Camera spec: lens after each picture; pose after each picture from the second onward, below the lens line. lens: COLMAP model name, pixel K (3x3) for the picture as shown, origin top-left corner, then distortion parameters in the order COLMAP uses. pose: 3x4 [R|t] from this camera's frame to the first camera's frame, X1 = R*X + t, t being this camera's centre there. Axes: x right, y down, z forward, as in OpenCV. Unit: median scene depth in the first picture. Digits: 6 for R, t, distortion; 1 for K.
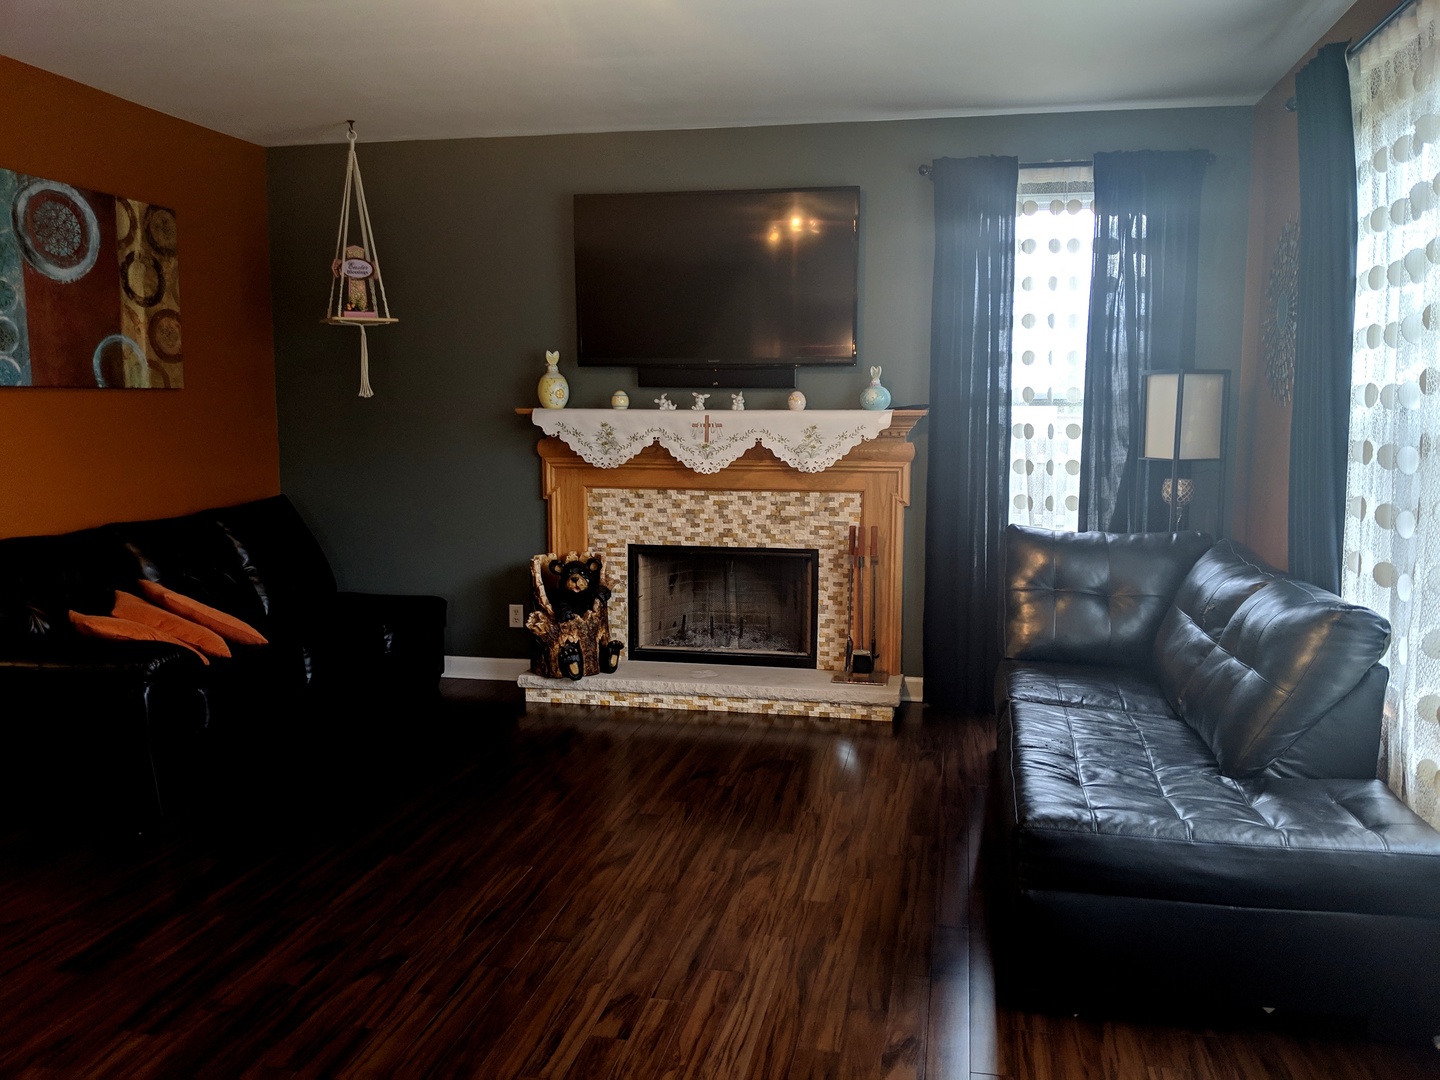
lens RADIAL K [[1165.5, 0, 715.1], [0, 1165.5, 521.6], [0, 0, 1]] dist [0.066404, -0.147645]
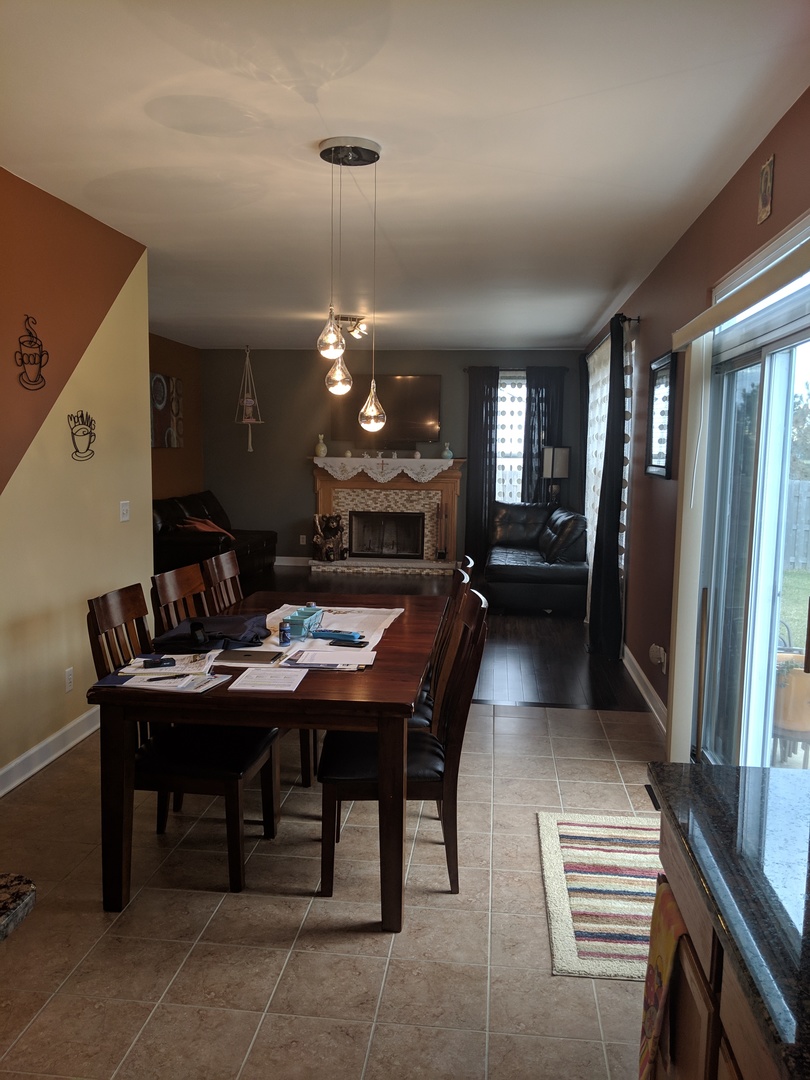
lens RADIAL K [[874.1, 0, 394.4], [0, 874.1, 546.5], [0, 0, 1]] dist [0.066404, -0.147645]
pose [[0.995884, 0.002242, 0.090614, -0.158506], [-0.002964, 0.999965, 0.007835, 0.086662], [-0.090593, -0.008071, 0.995855, -0.954265]]
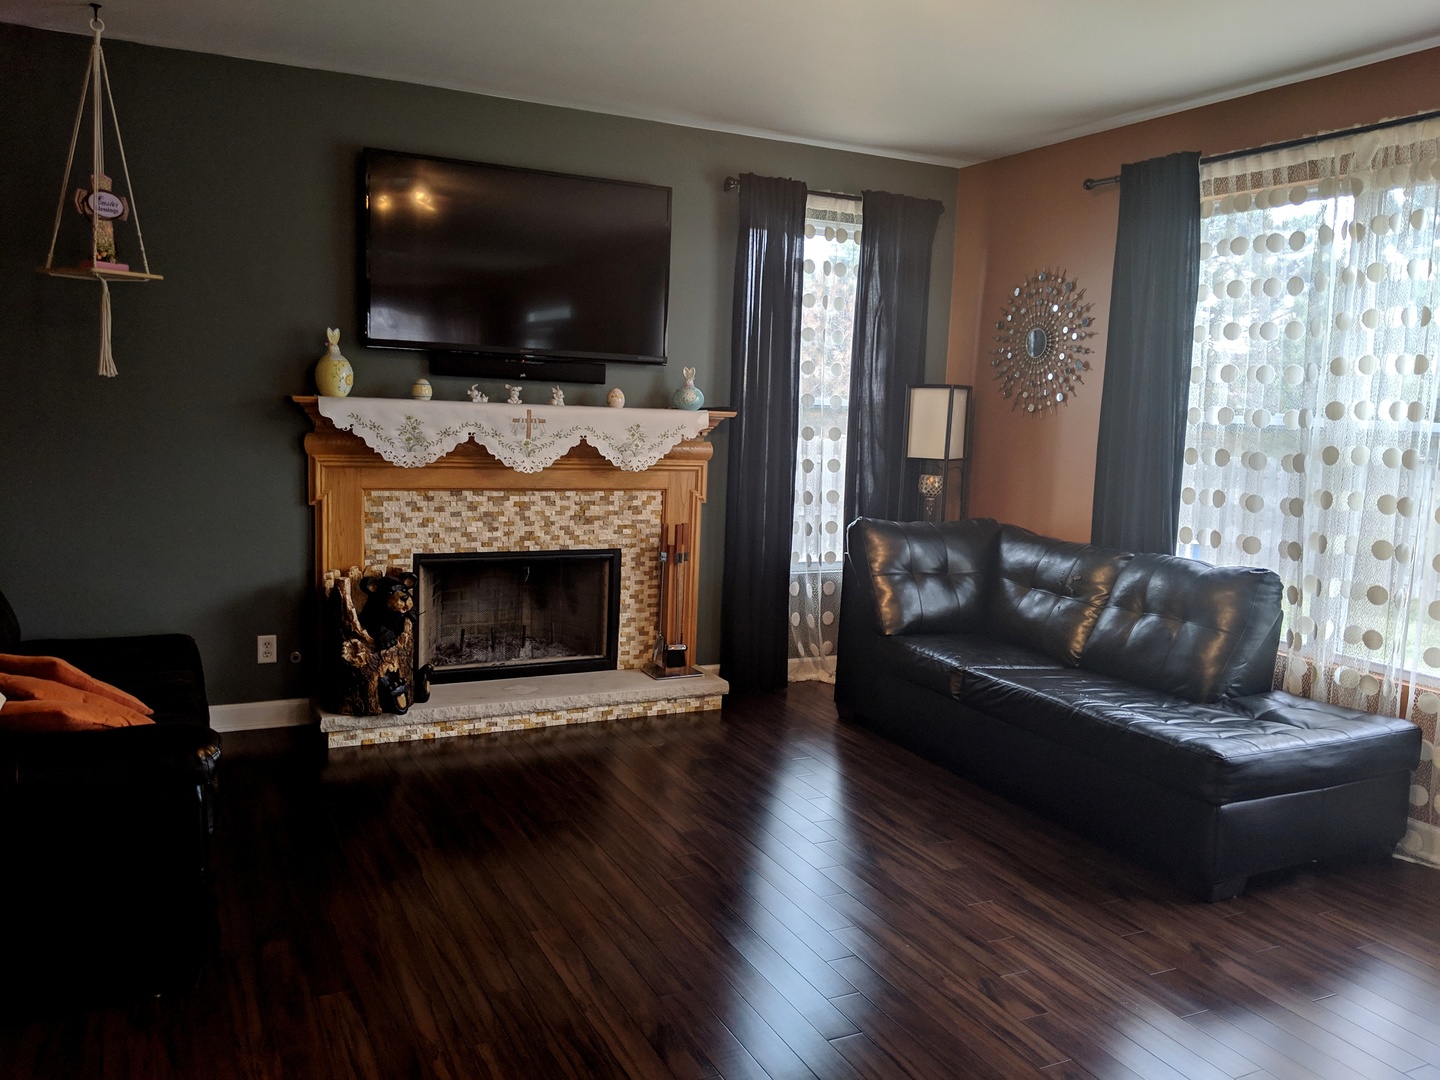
lens RADIAL K [[1165.5, 0, 777.4], [0, 1165.5, 523.5], [0, 0, 1]] dist [0.066404, -0.147645]
pose [[0.777582, -0.037789, 0.627644, -0.442715], [0.027588, 0.999282, 0.025987, -0.020011], [-0.628175, -0.002892, 0.778066, 0.152375]]
